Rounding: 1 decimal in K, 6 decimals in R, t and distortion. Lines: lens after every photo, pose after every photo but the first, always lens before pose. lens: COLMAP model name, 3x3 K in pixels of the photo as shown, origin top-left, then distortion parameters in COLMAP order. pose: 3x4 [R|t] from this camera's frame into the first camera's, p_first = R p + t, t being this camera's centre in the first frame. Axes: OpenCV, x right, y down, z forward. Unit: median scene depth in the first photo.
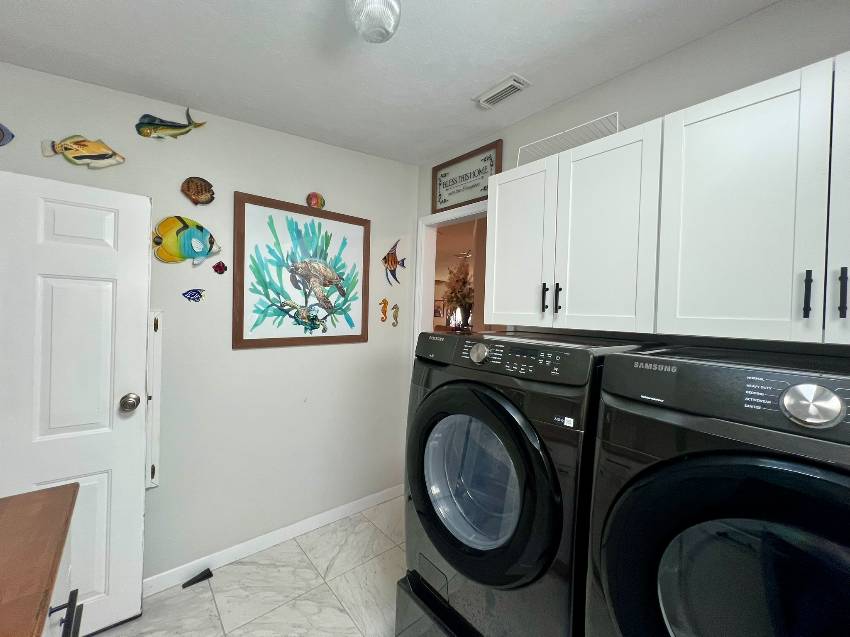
lens RADIAL K [[343.8, 0, 424.6], [0, 343.8, 316.7], [0, 0, 1]] dist [0.002141, 0.000443]
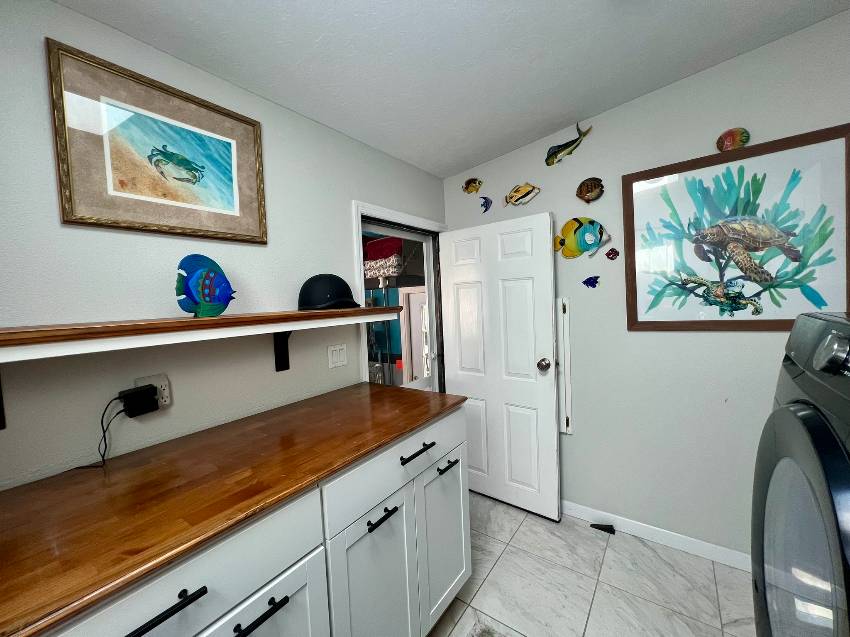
lens RADIAL K [[343.8, 0, 424.8], [0, 343.8, 316.5], [0, 0, 1]] dist [0.002141, 0.000443]
pose [[0.231128, 0.005682, -0.972907, 0.284011], [0.042570, 0.998966, 0.015948, 0.008892], [0.971992, -0.045102, 0.230647, 0.164399]]
